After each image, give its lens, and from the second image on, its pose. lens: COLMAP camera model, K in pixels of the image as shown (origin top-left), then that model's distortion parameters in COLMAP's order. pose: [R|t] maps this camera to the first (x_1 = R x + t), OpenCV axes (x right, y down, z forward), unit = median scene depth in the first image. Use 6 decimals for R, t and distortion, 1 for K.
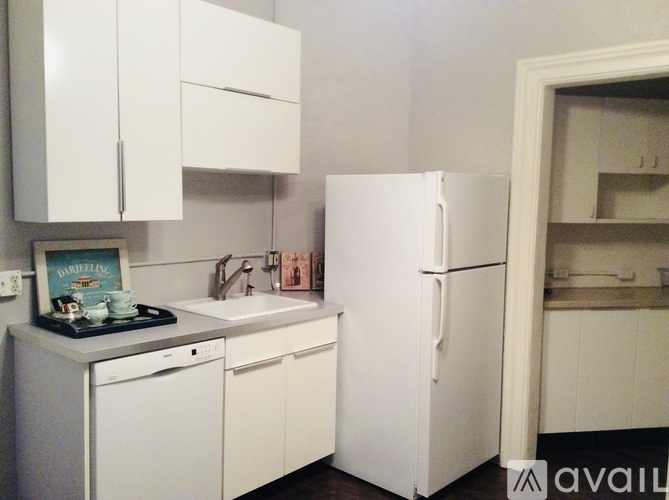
lens RADIAL K [[616.5, 0, 343.2], [0, 616.5, 250.4], [0, 0, 1]] dist [0.107668, -0.200409]
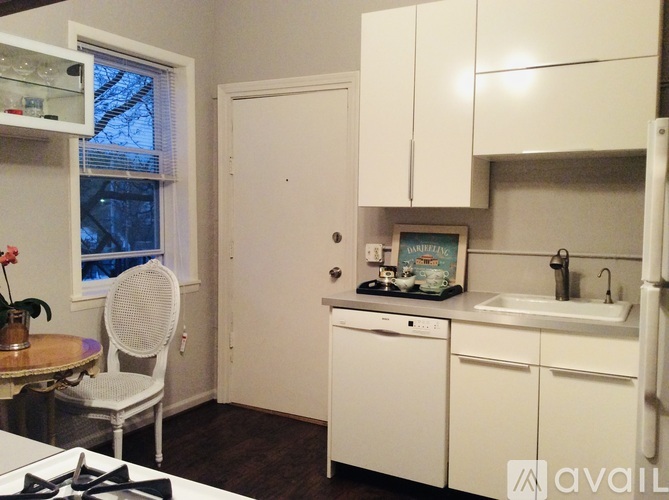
lens RADIAL K [[616.5, 0, 343.2], [0, 616.5, 250.4], [0, 0, 1]] dist [0.107668, -0.200409]
pose [[0.195073, 0.044136, -0.979795, 0.730137], [-0.087993, 0.995746, 0.027336, 0.014106], [0.976834, 0.080883, 0.198126, 0.600086]]
